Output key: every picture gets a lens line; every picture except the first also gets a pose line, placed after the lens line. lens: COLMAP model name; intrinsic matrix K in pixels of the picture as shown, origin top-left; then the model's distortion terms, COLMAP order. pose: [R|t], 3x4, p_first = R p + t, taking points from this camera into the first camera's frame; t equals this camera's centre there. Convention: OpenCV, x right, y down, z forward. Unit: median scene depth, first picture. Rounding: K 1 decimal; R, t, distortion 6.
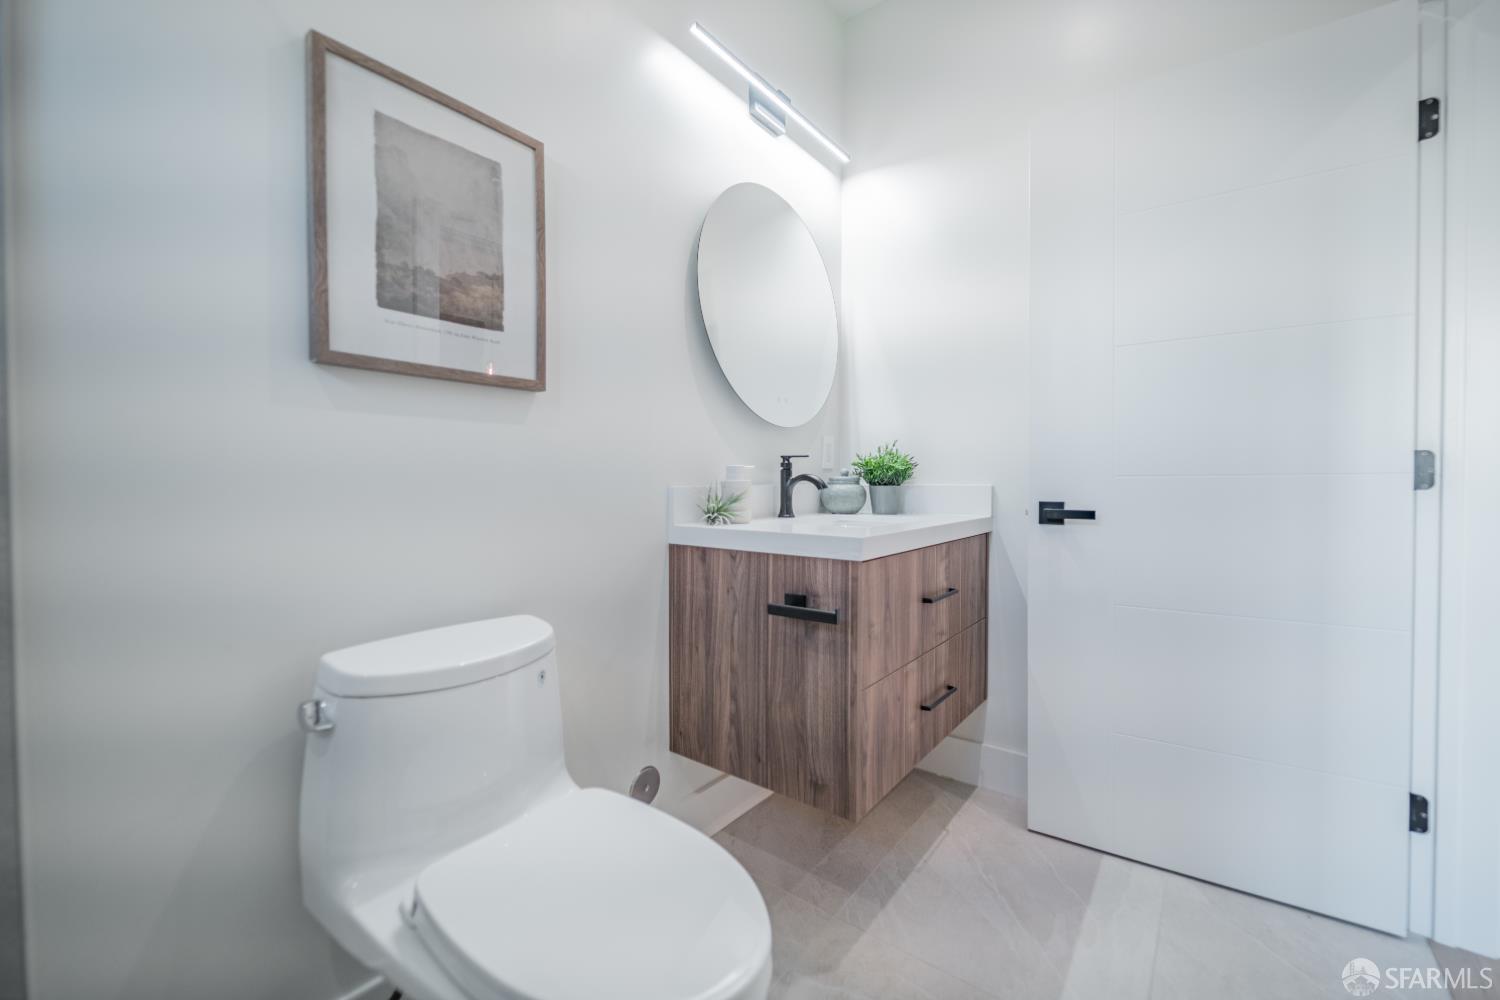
lens RADIAL K [[601.6, 0, 747.6], [0, 601.6, 496.5], [0, 0, 1]] dist [0.003475, -0.002554]
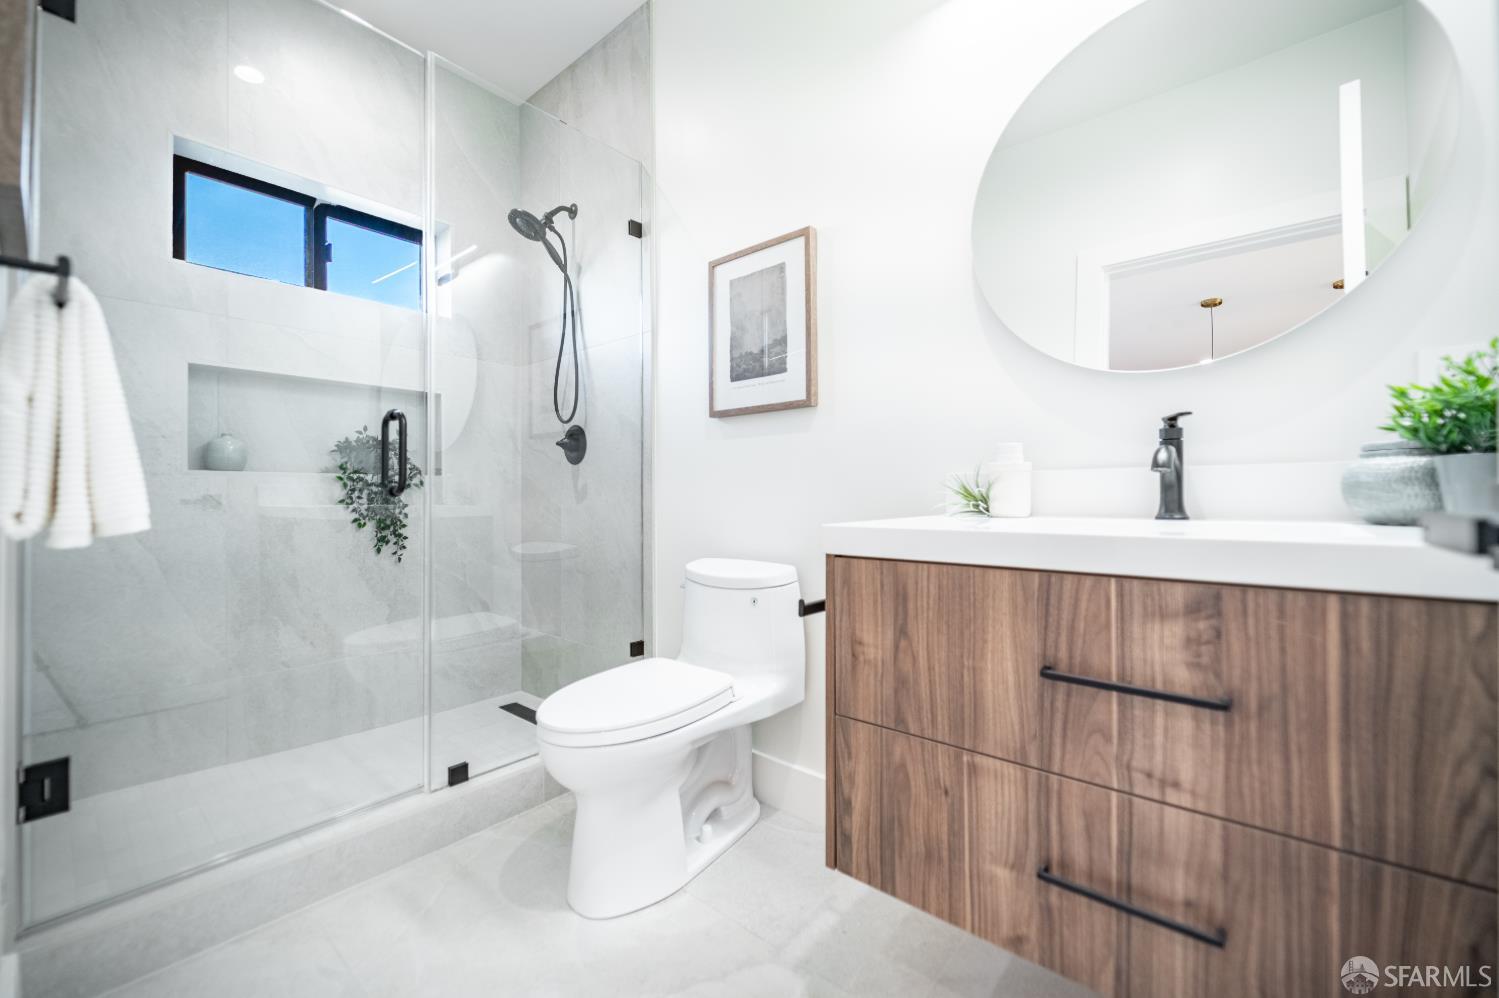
lens RADIAL K [[601.2, 0, 747.1], [0, 601.2, 495.5], [0, 0, 1]] dist [0.003475, -0.002554]
pose [[-0.045459, -0.001610, -0.998965, 1.105920], [-0.024316, 0.999704, -0.000504, 0.034595], [0.998670, 0.024268, -0.045484, 0.999098]]
